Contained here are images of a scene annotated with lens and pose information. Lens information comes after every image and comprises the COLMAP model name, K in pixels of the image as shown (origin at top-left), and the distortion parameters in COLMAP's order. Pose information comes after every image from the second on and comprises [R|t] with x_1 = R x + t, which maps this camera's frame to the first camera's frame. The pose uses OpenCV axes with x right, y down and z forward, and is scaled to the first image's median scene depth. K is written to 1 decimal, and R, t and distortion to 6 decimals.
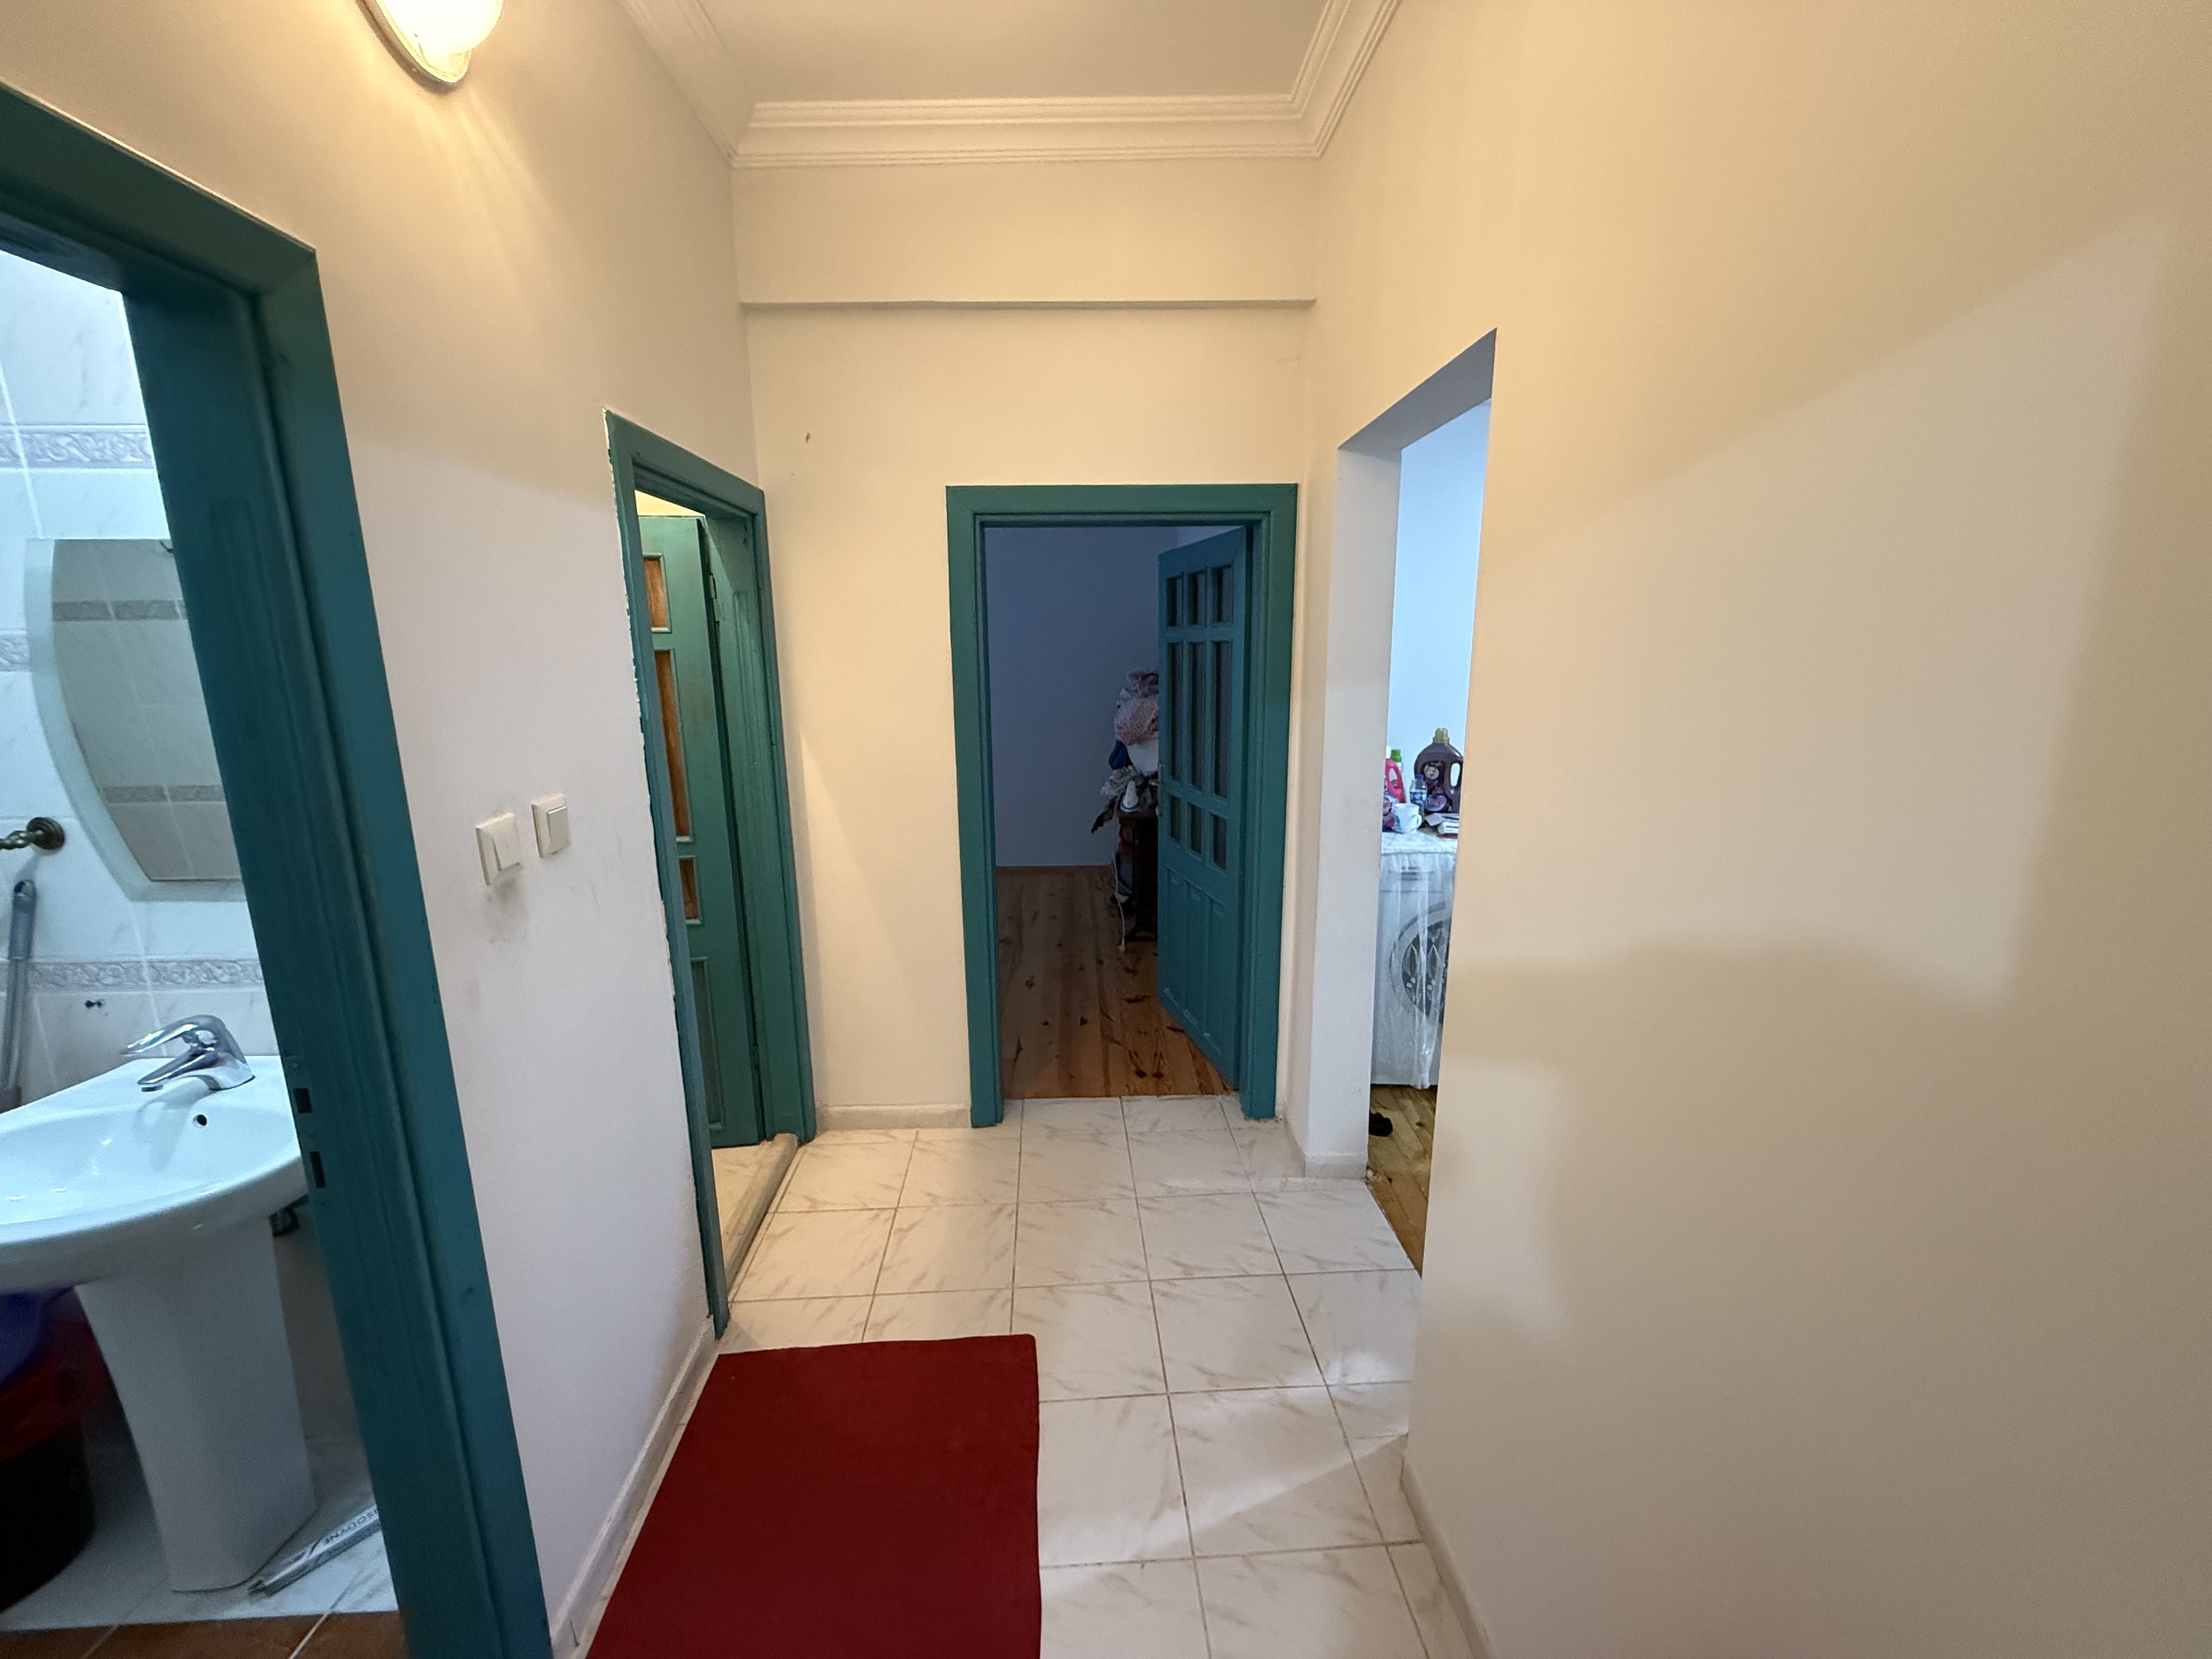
lens RADIAL K [[887.6, 0, 1104.4], [0, 887.6, 826.2], [0, 0, 1]] dist [-0.007061, 0.000189]
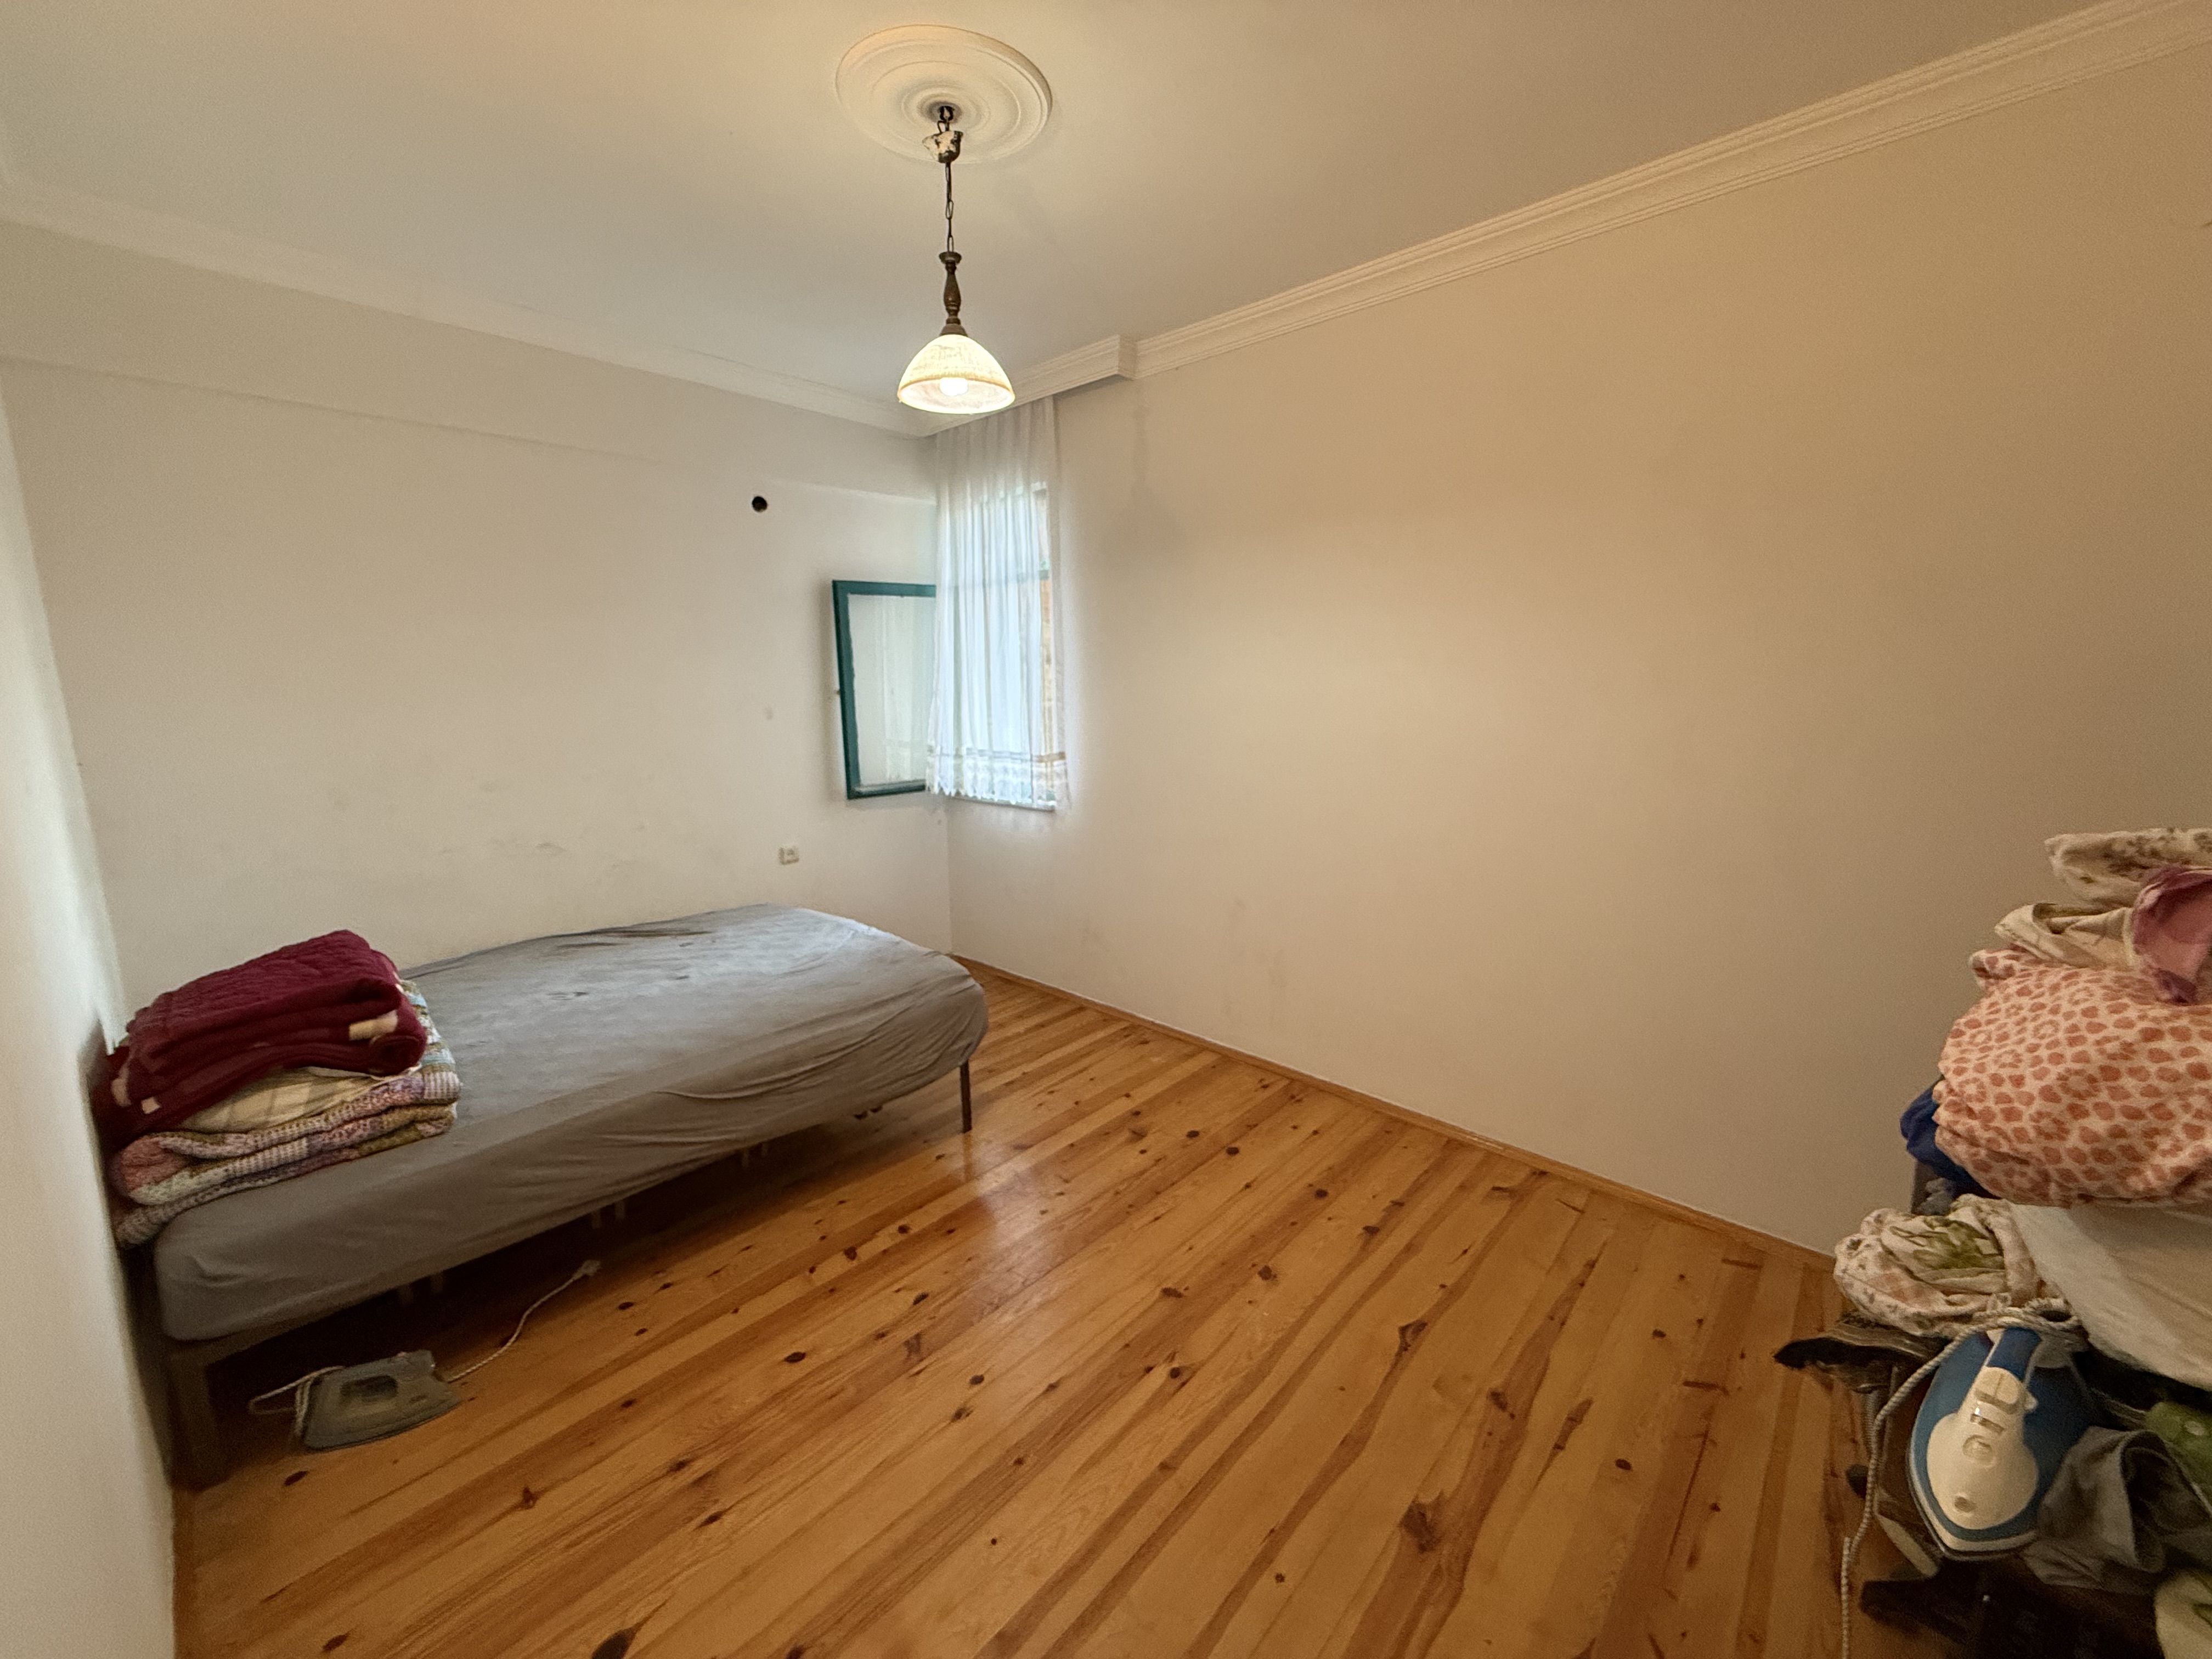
lens RADIAL K [[887.6, 0, 1104.2], [0, 887.6, 821.6], [0, 0, 1]] dist [-0.007061, 0.000189]
pose [[0.713689, 0.120641, -0.689995, 0.006795], [-0.145622, 0.989089, 0.022313, -0.139493], [0.685158, 0.084554, 0.723470, 0.647757]]
